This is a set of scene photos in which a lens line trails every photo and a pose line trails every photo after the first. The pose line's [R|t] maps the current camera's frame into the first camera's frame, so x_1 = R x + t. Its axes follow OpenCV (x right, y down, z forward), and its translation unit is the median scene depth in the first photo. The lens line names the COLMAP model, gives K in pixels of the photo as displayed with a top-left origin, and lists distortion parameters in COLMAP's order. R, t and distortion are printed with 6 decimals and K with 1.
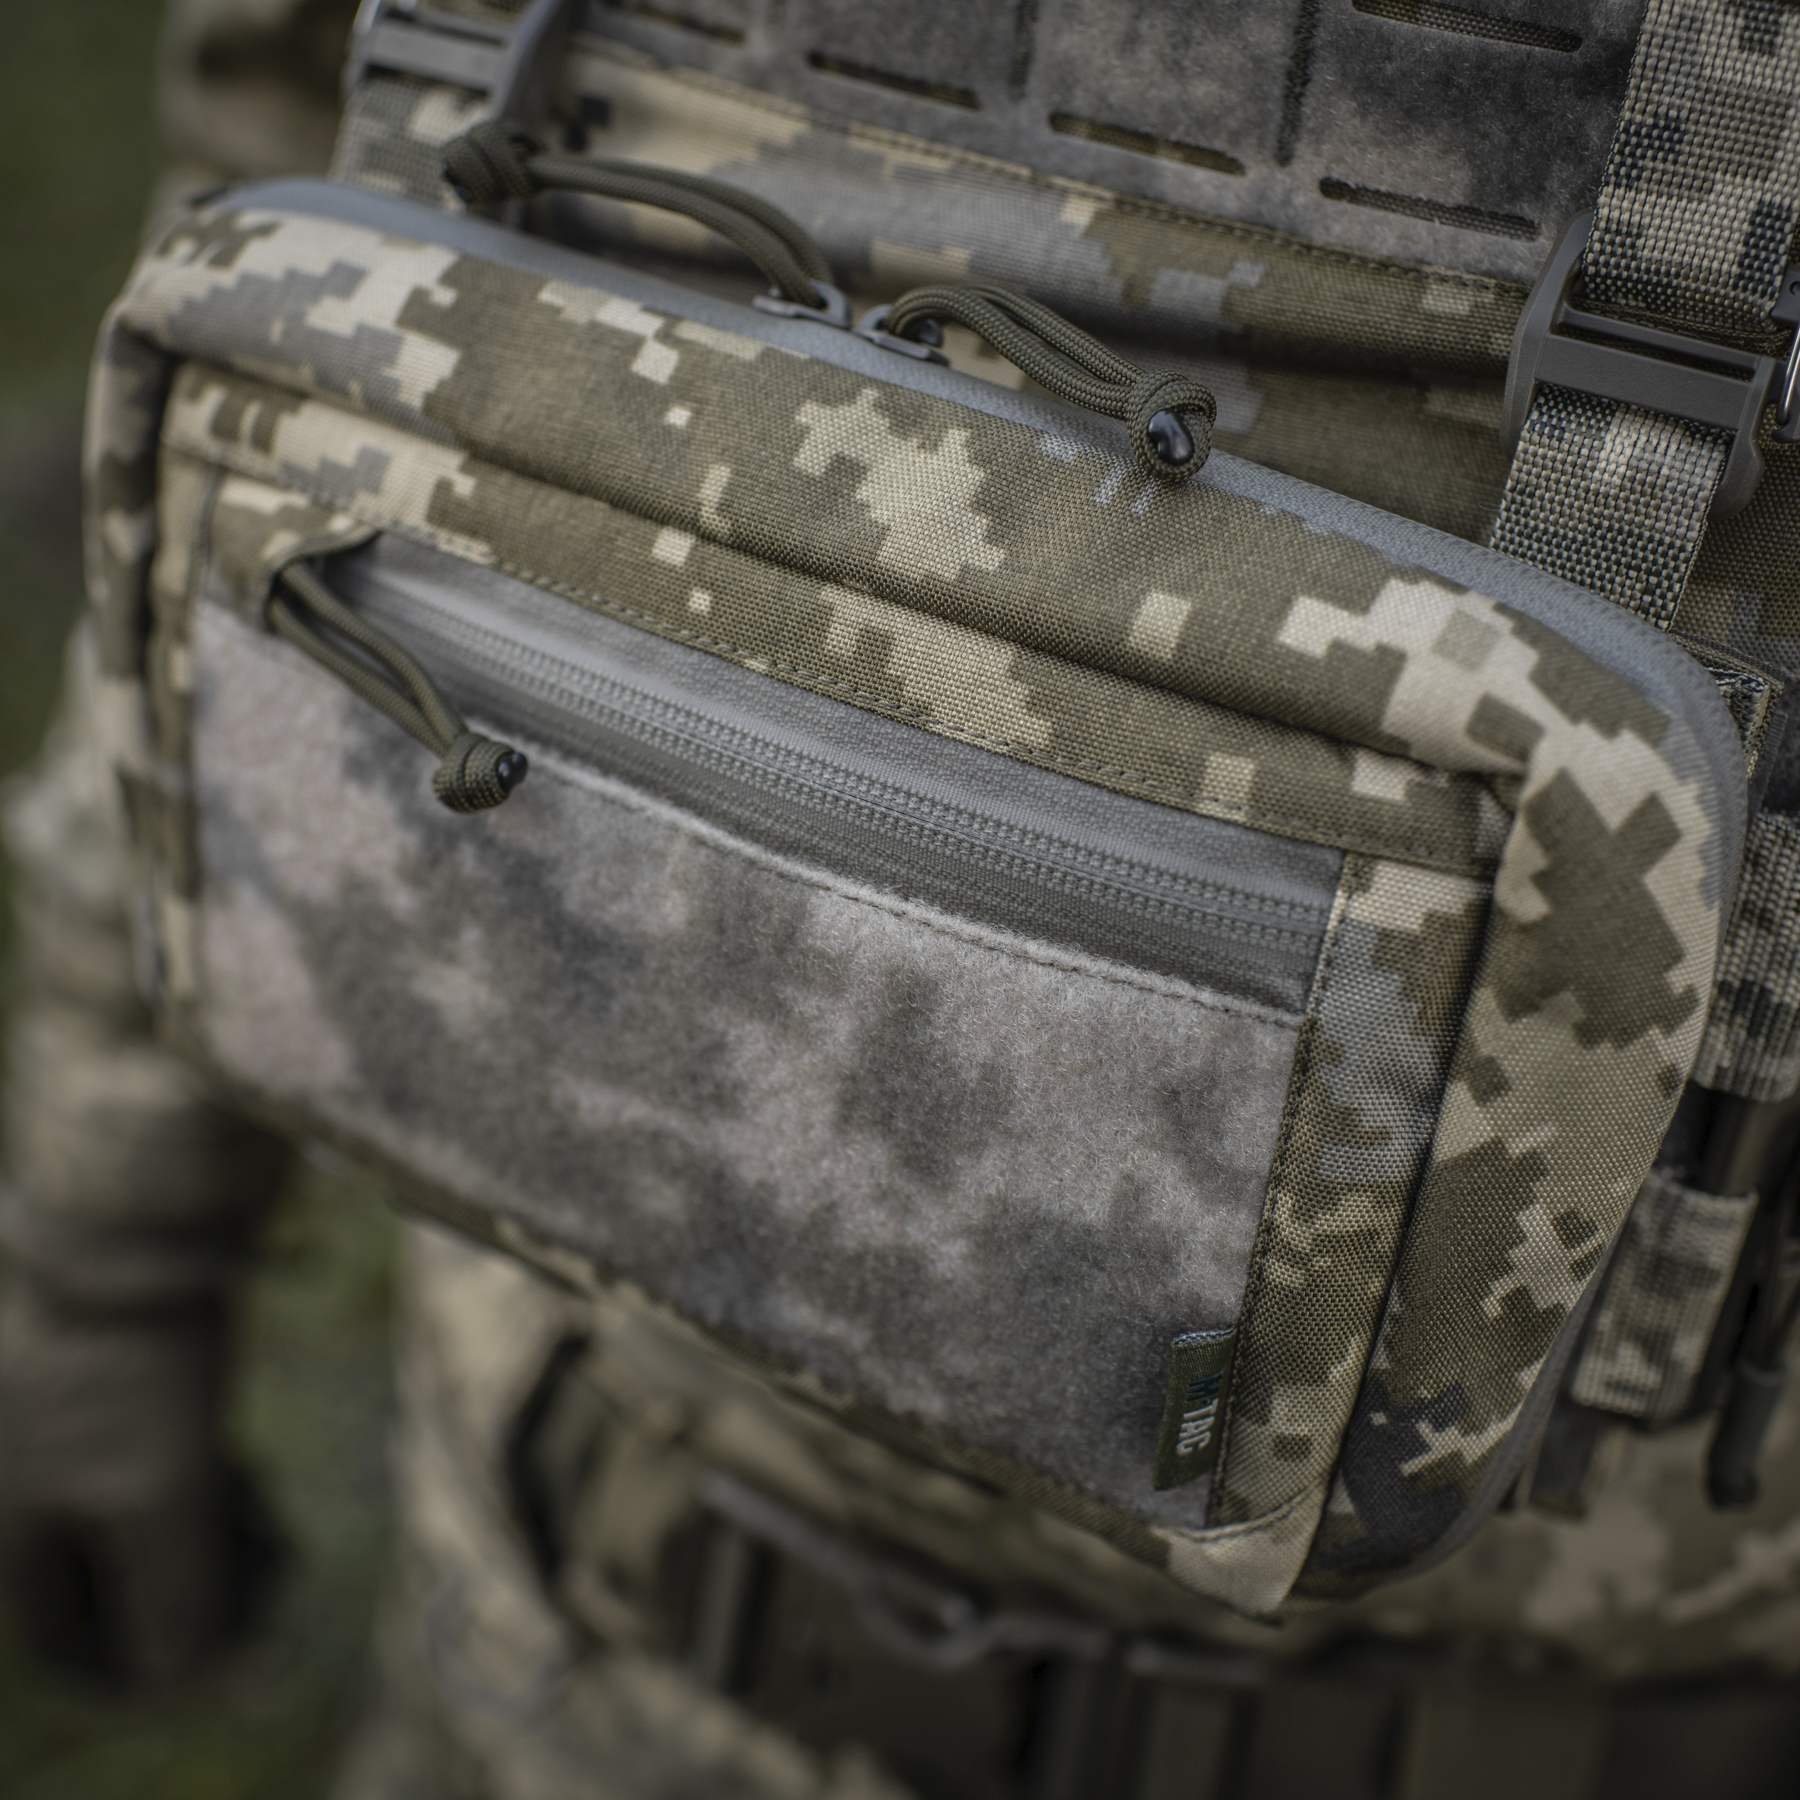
lens RADIAL K [[2893.9, 0, 906.1], [0, 2893.9, 898.9], [0, 0, 1]] dist [-0.143195, 0.299786]
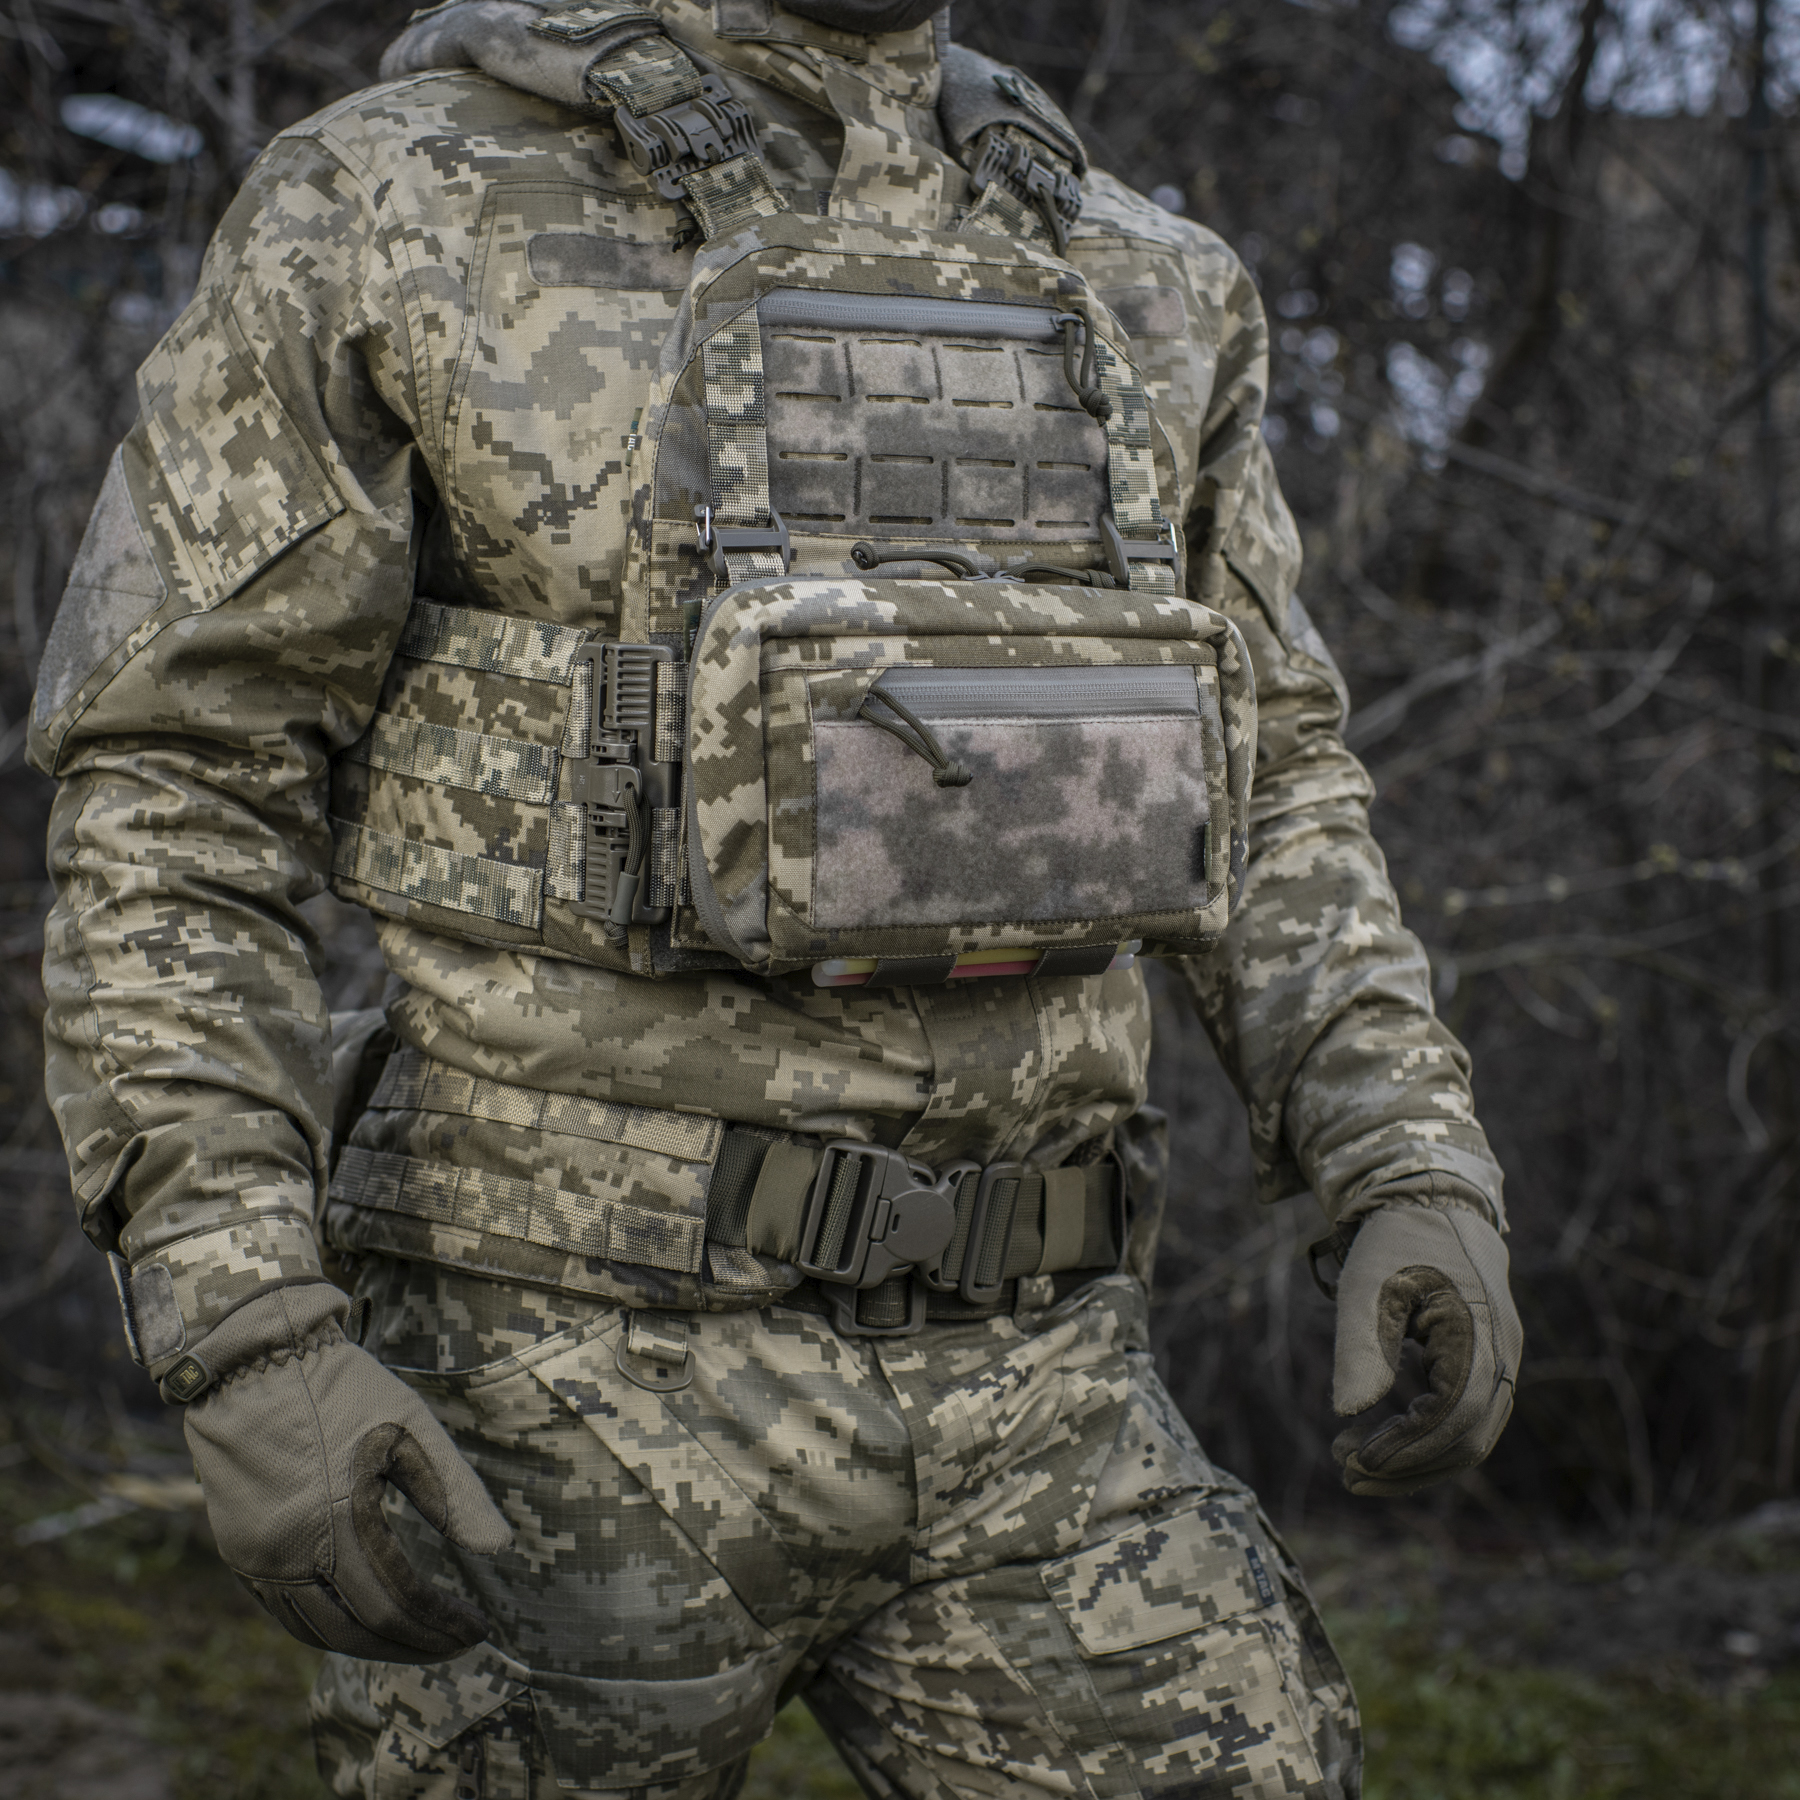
lens RADIAL K [[2720.4, 0, 900.6], [0, 2720.4, 853.9], [0, 0, 1]] dist [0.003556, -0.020595]
pose [[0.529047, -0.169479, 0.831496, -2.582612], [0.460467, 0.880387, -0.113532, 0.362407], [-0.712797, 0.442940, 0.543806, -0.403969]]
